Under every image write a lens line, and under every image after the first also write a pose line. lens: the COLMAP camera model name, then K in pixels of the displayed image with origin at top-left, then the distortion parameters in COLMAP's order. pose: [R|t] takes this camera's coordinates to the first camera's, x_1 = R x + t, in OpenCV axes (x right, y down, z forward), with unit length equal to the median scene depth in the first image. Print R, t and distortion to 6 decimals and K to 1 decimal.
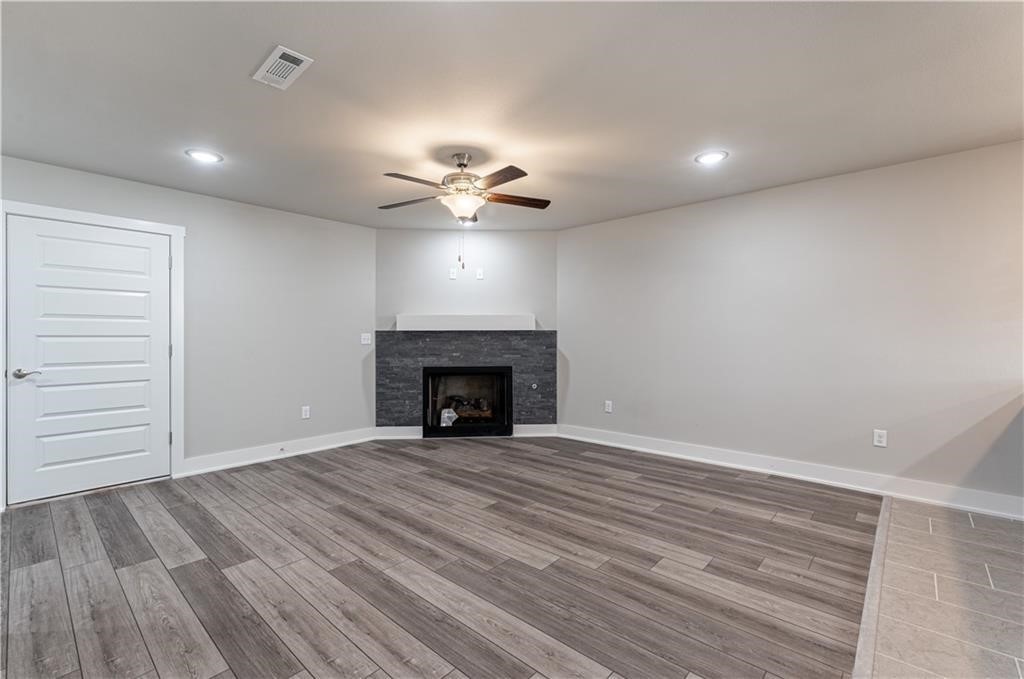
lens RADIAL K [[445.0, 0, 512.7], [0, 445.0, 325.9], [0, 0, 1]] dist [-0.001191, -0.000498]
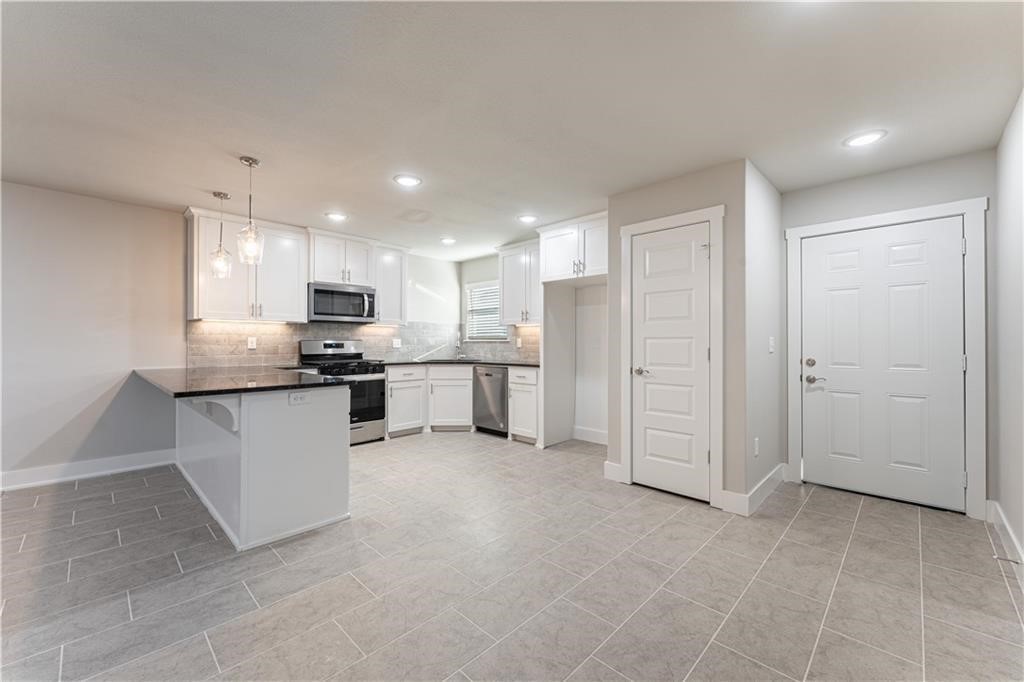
lens RADIAL K [[411.9, 0, 510.7], [0, 411.9, 341.0], [0, 0, 1]] dist [0.000275, 0.000043]
pose [[0.041919, 0.003464, 0.999115, -0.095173], [-0.025185, 0.999680, -0.002409, -0.007957], [-0.998804, -0.025062, 0.041993, -0.260397]]
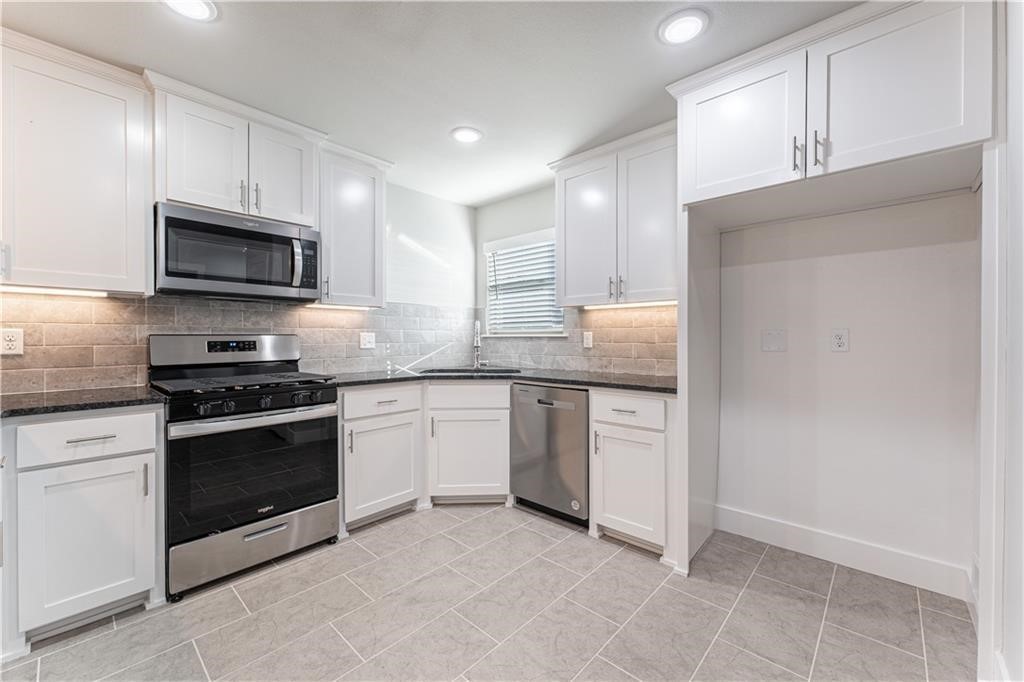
lens RADIAL K [[411.9, 0, 511.4], [0, 411.9, 340.0], [0, 0, 1]] dist [0.000275, 0.000043]
pose [[0.011572, -0.005020, 0.999920, 0.683428], [-0.024261, 0.999692, 0.005299, -0.004803], [-0.999639, -0.024320, 0.011447, -0.049230]]
